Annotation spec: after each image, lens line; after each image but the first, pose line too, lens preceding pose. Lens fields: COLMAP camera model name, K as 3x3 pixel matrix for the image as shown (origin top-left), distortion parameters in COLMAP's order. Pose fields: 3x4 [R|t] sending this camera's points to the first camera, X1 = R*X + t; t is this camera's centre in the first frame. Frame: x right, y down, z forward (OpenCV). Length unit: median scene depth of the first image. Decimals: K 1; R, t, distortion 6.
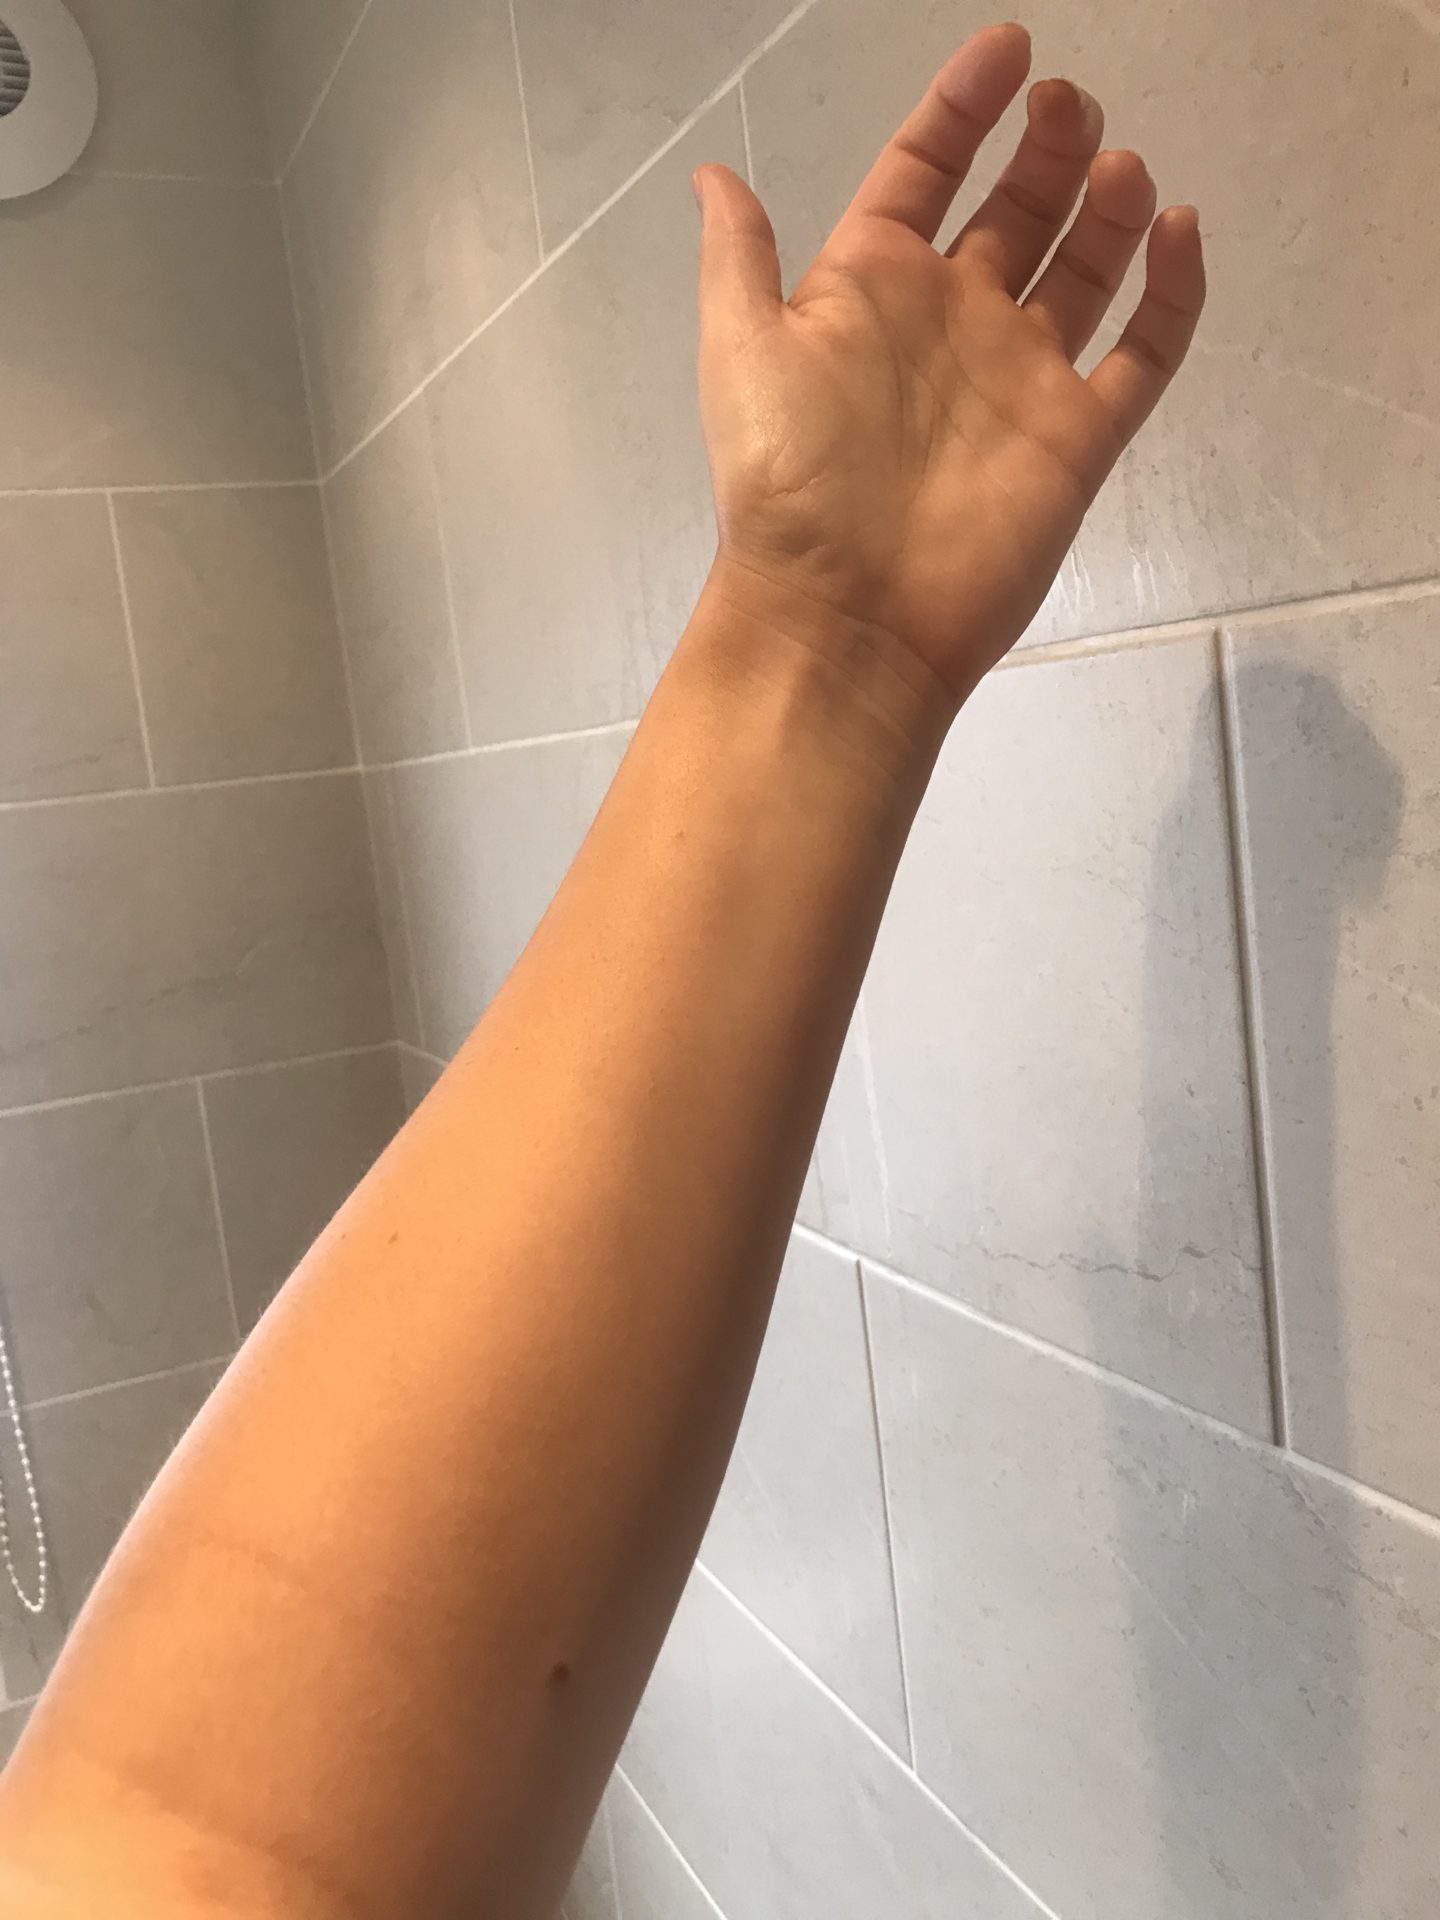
lens RADIAL K [[1666.3, 0, 696.5], [0, 1666.3, 953.3], [0, 0, 1]] dist [-0.001284, -0.006706]
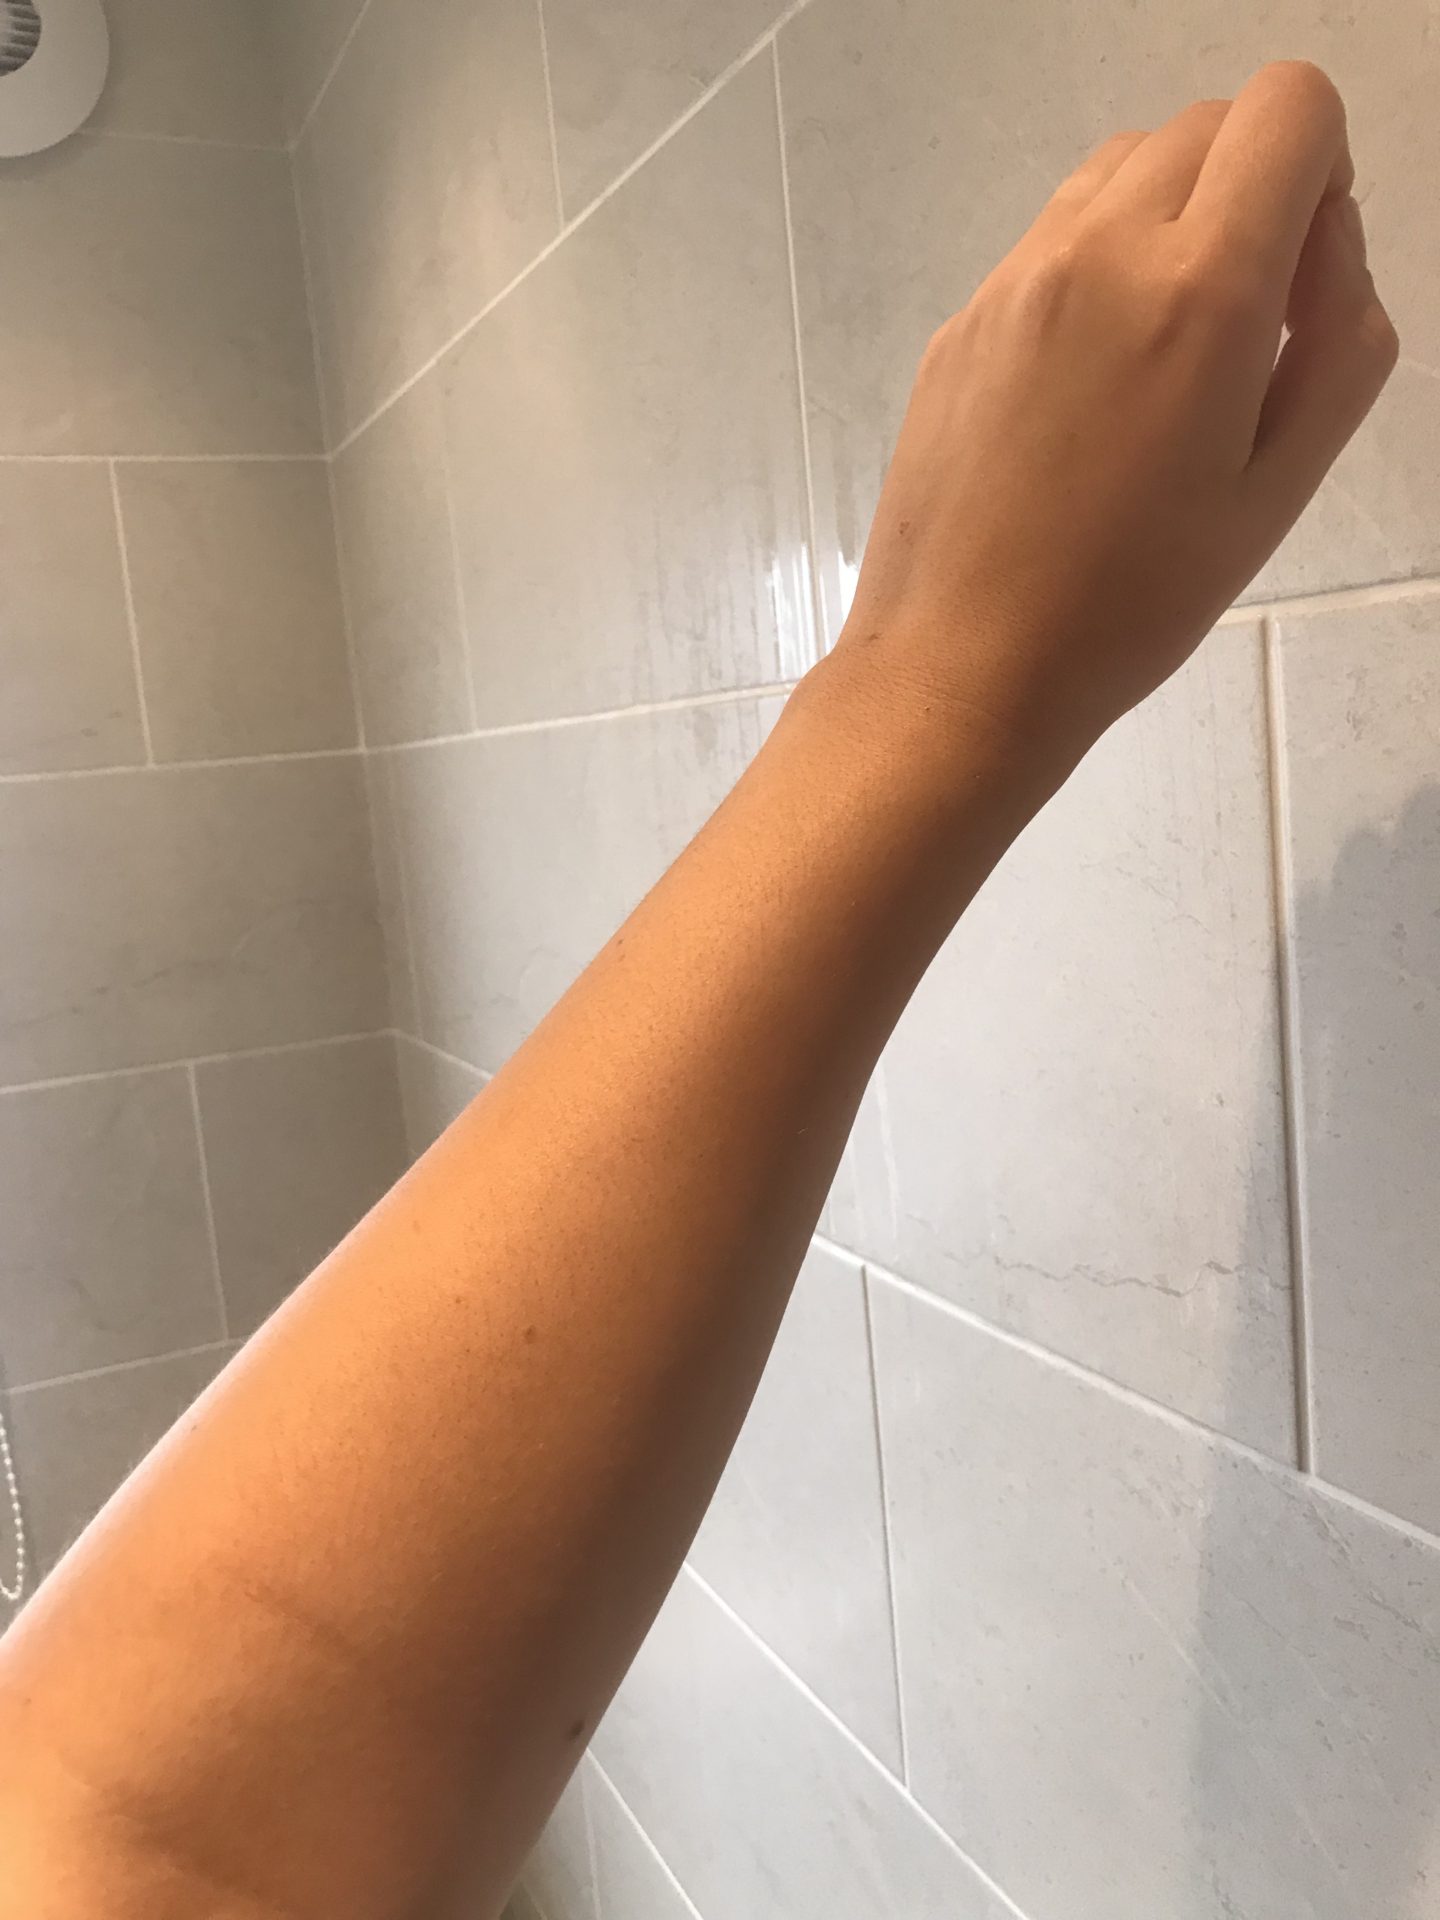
lens RADIAL K [[1665.0, 0, 720.0], [0, 1665.0, 960.0], [0, 0, 1]] dist [-0.005903, -0.013367]
pose [[0.999597, 0.024349, 0.014587, -0.005014], [-0.024447, 0.999679, 0.006584, 0.001761], [-0.014423, -0.006938, 0.999872, 0.032016]]
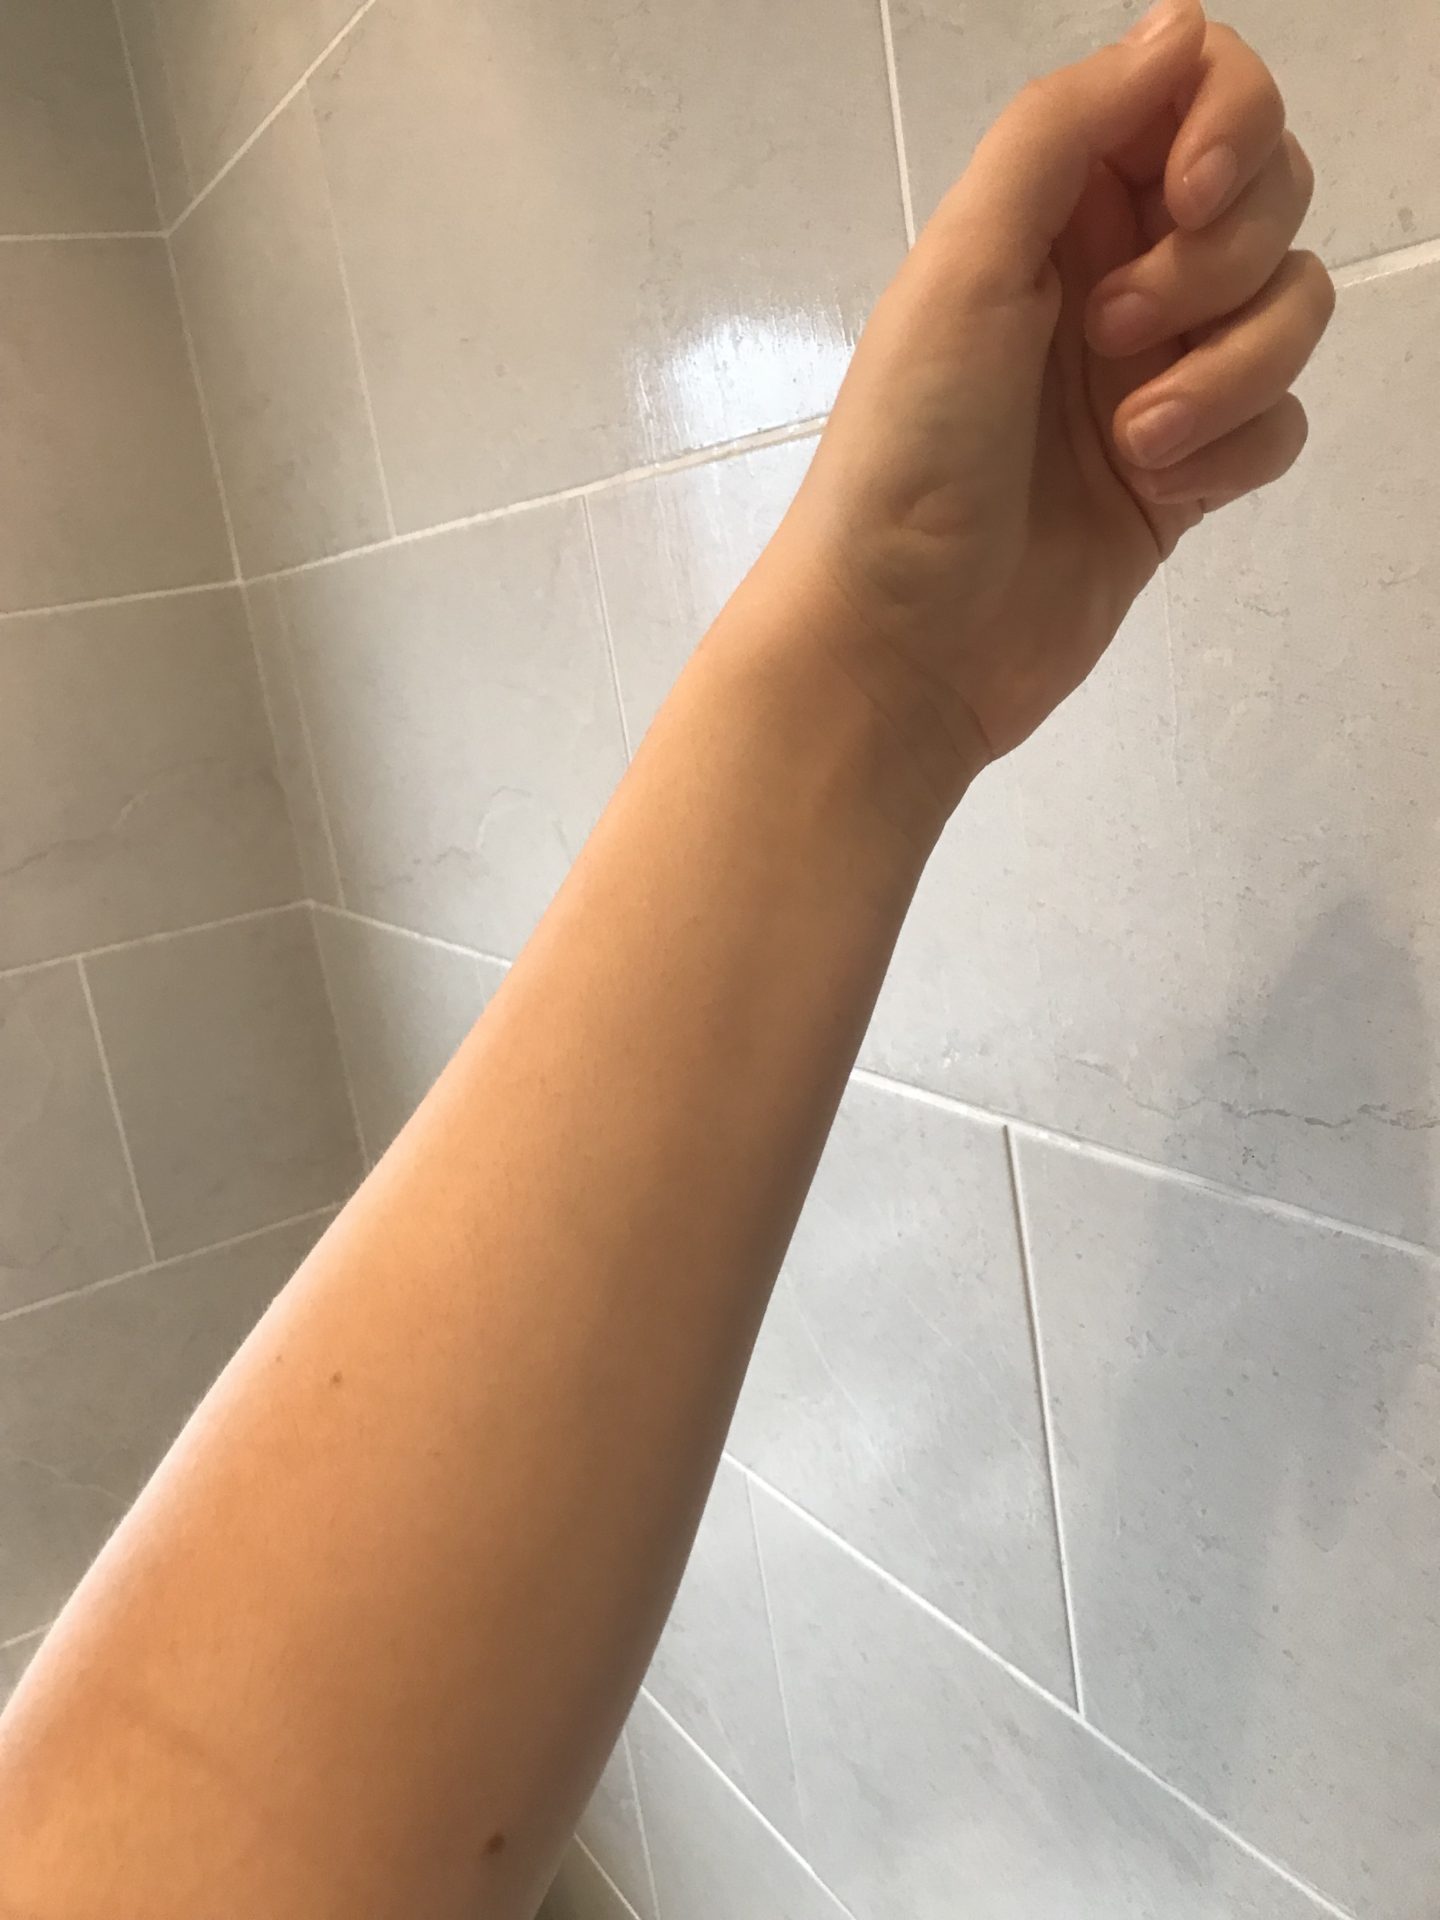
lens RADIAL K [[1665.0, 0, 720.0], [0, 1665.0, 960.0], [0, 0, 1]] dist [-0.005903, -0.013367]
pose [[0.992561, -0.064146, 0.103477, -0.115618], [0.053817, 0.993562, 0.099693, 0.018040], [-0.109206, -0.093383, 0.989623, 0.227018]]
